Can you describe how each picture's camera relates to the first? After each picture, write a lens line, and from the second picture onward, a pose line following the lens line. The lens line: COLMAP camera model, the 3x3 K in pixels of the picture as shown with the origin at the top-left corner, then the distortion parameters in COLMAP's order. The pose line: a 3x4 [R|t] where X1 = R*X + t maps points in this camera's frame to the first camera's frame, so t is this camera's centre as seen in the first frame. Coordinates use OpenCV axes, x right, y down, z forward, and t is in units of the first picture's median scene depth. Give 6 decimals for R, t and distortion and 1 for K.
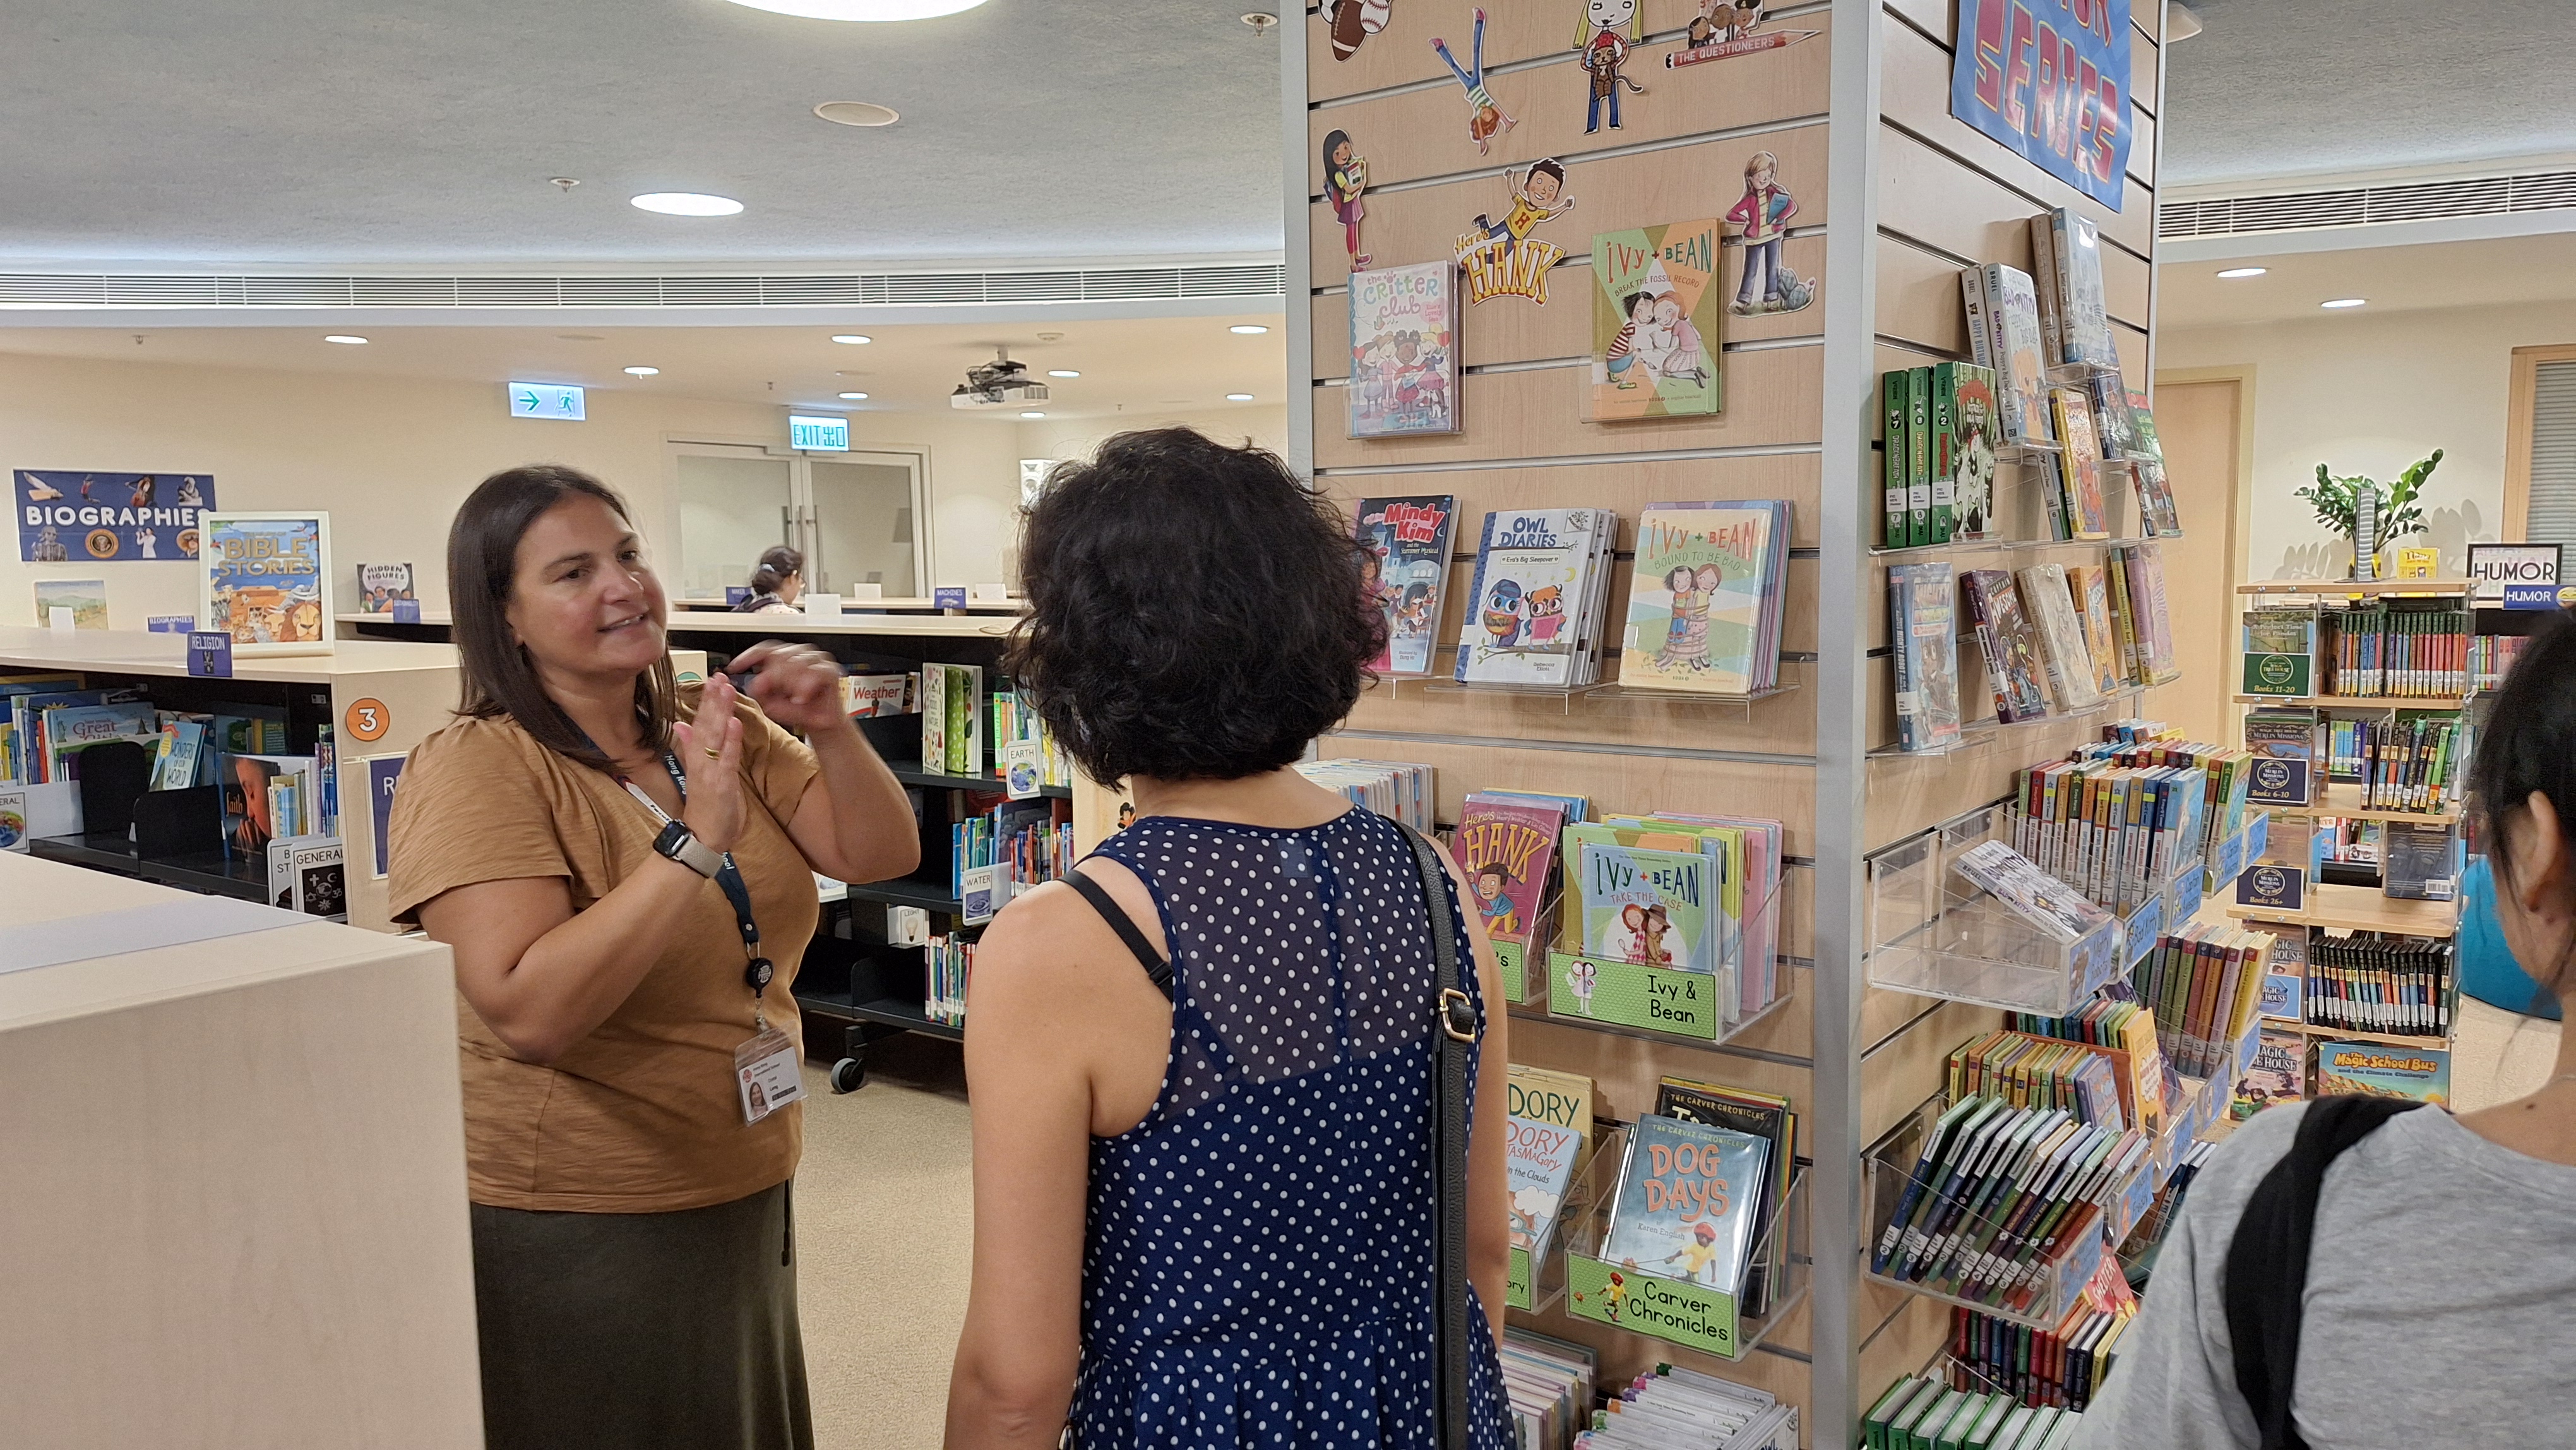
lens RADIAL K [[1784.2, 0, 1289.4], [0, 1784.2, 723.3], [0, 0, 1]] dist [0.033812, -0.057059]
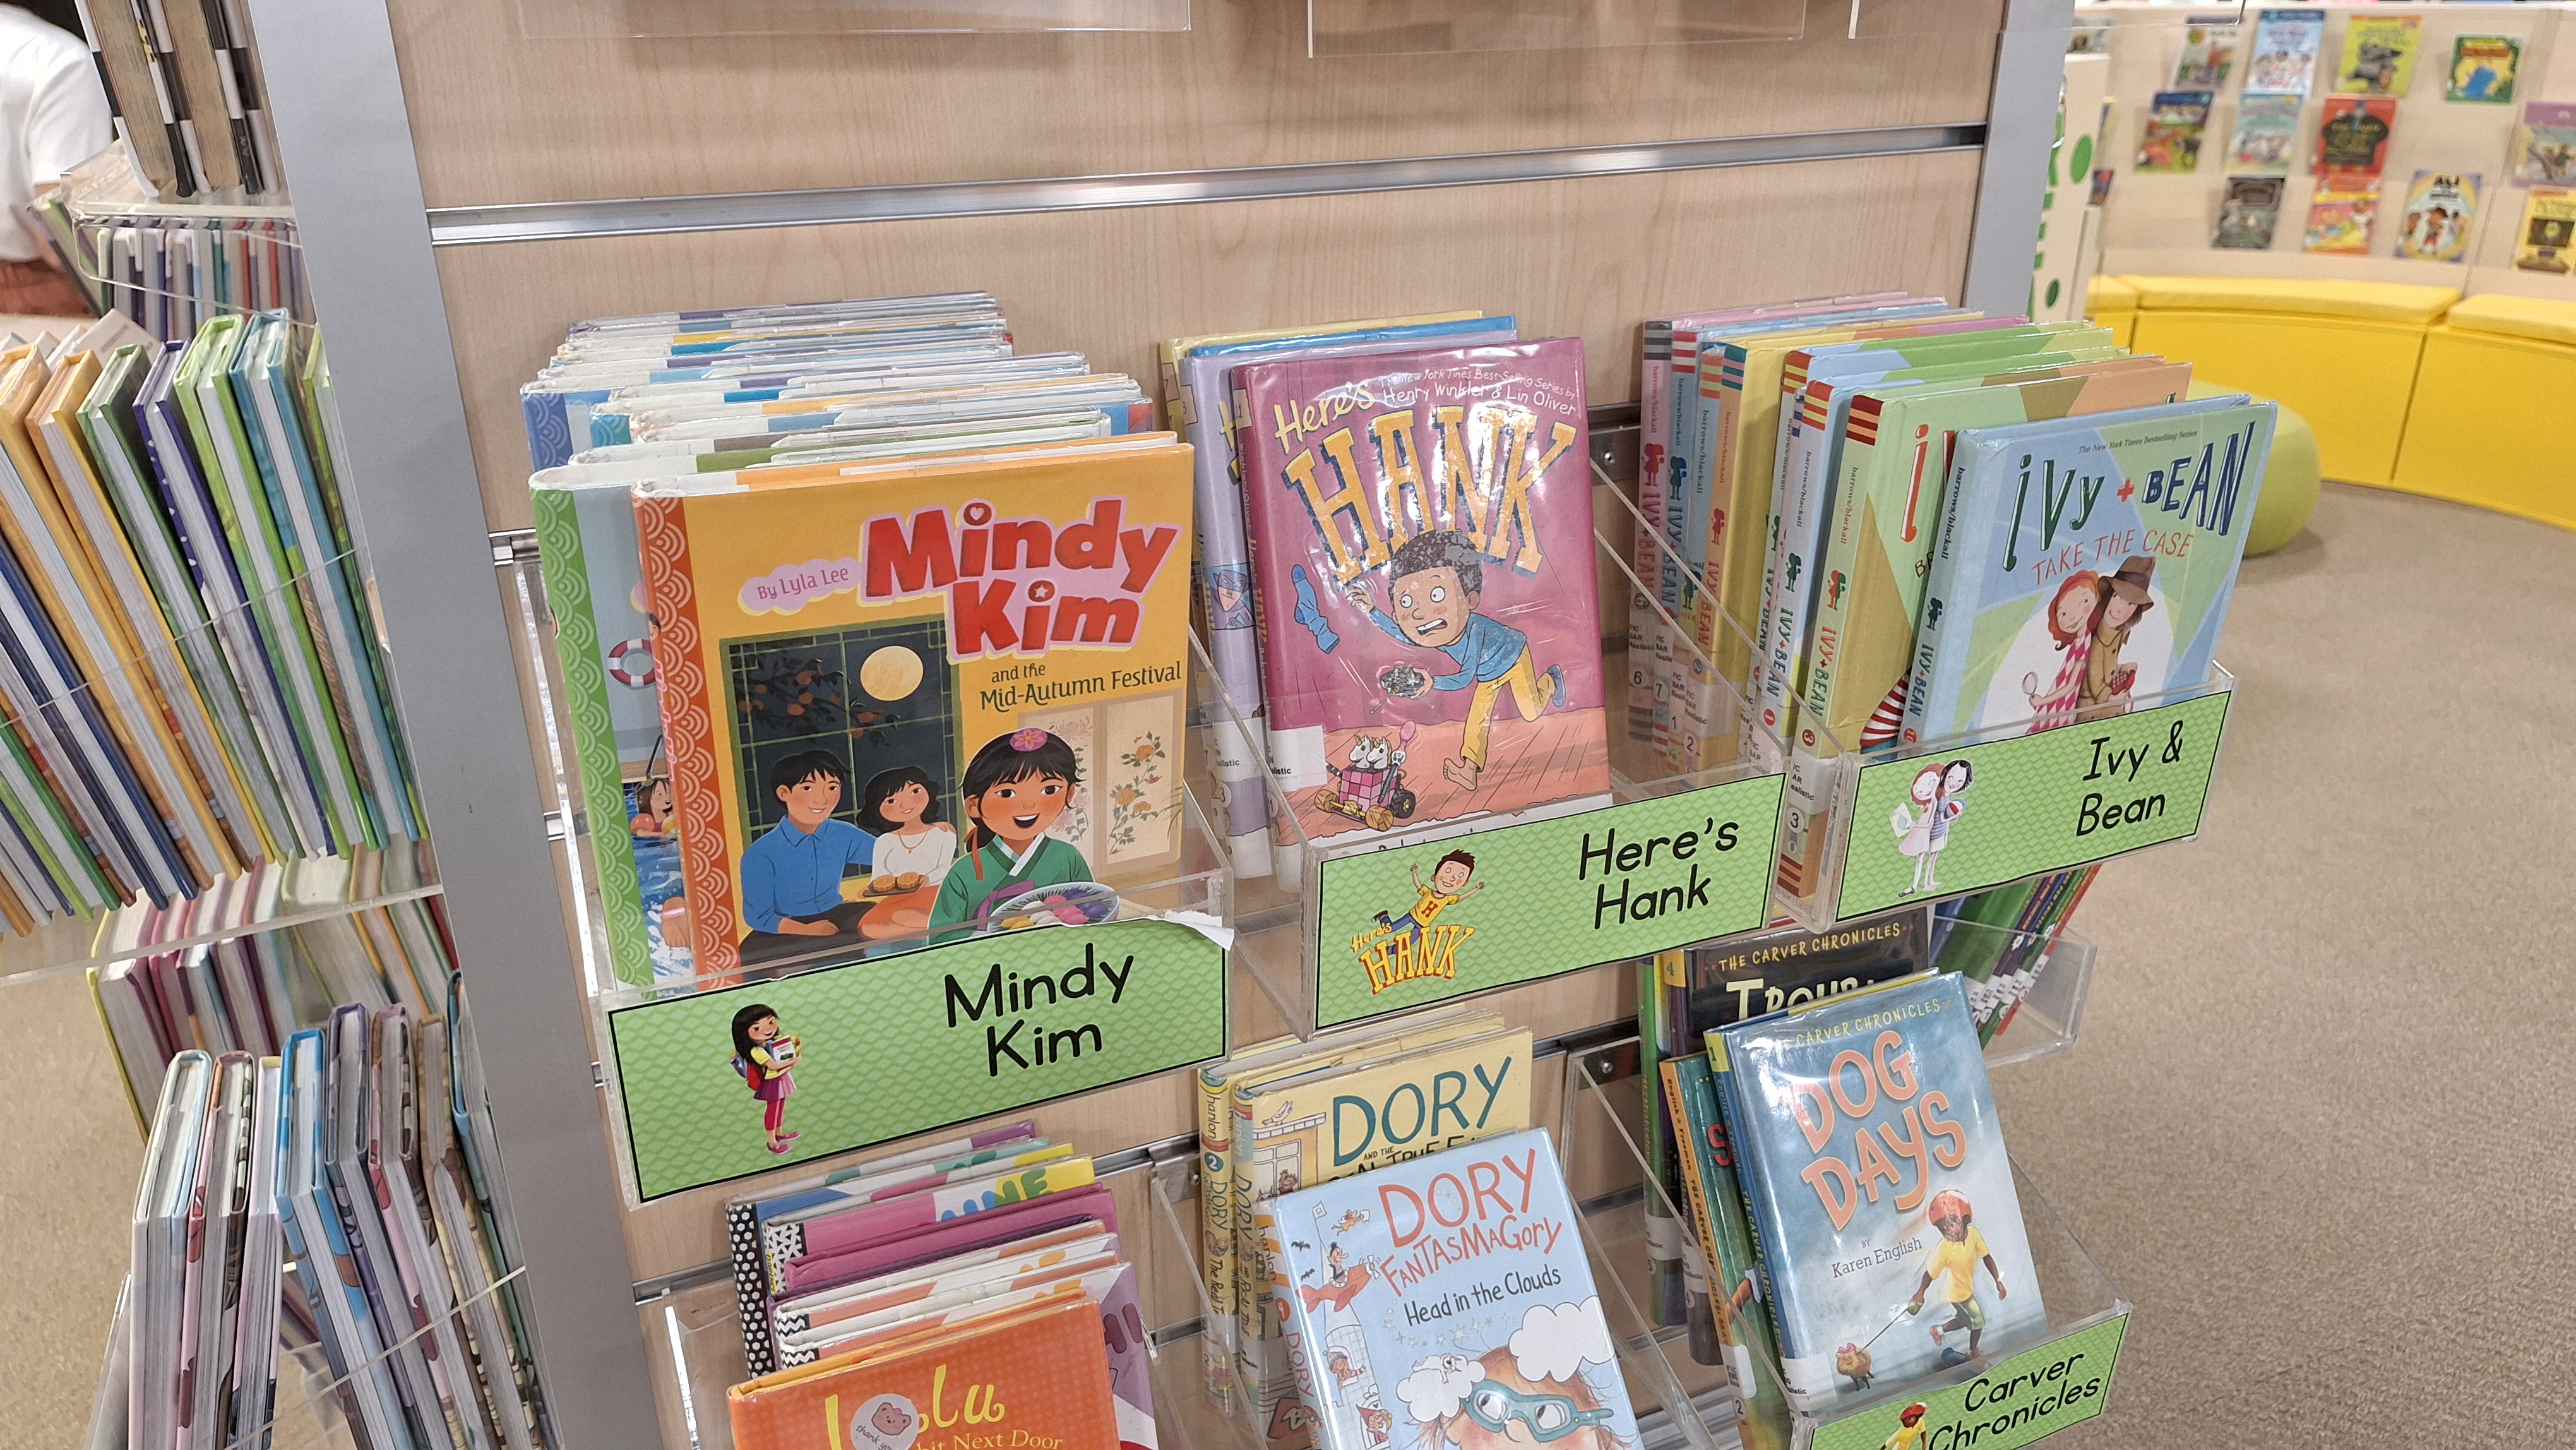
lens RADIAL K [[1784.2, 0, 1288.1], [0, 1784.2, 730.3], [0, 0, 1]] dist [0.033812, -0.057059]
pose [[0.509049, -0.332309, 0.794003, -0.188329], [0.088323, 0.937765, 0.335851, -0.005094], [-0.856194, -0.100836, 0.506719, 0.945110]]
